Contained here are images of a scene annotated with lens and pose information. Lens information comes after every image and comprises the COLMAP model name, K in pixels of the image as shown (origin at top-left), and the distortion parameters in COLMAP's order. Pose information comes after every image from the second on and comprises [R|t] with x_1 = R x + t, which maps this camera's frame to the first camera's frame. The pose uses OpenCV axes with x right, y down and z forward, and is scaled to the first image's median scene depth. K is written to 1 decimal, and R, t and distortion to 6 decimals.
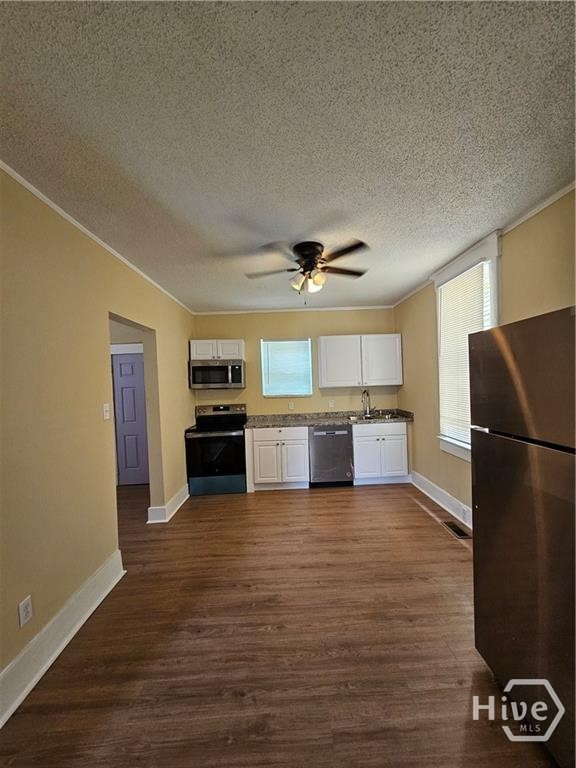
lens RADIAL K [[313.9, 0, 291.8], [0, 313.9, 385.6], [0, 0, 1]] dist [-0.003691, 0.001570]
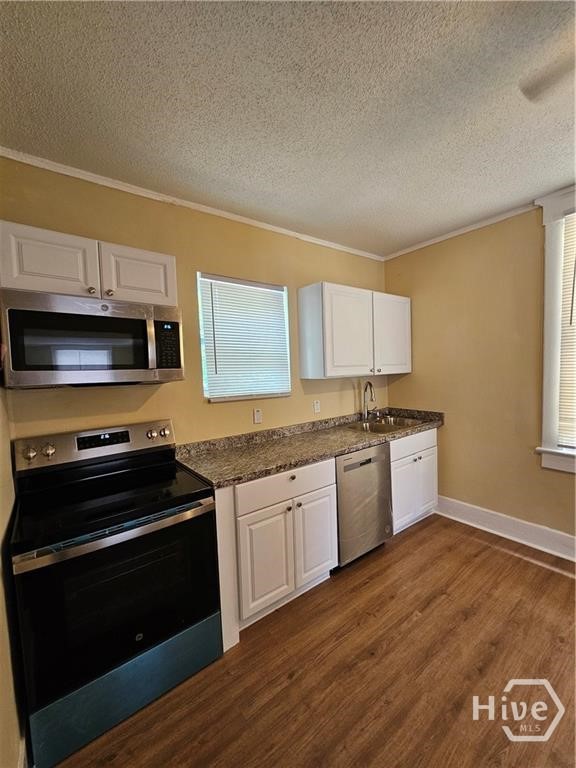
lens RADIAL K [[313.9, 0, 288.9], [0, 313.9, 385.1], [0, 0, 1]] dist [-0.003691, 0.001570]
pose [[0.820394, -0.026083, 0.571204, -0.273704], [0.015801, 0.999612, 0.022952, 0.005270], [-0.571581, -0.009804, 0.820487, 0.613751]]
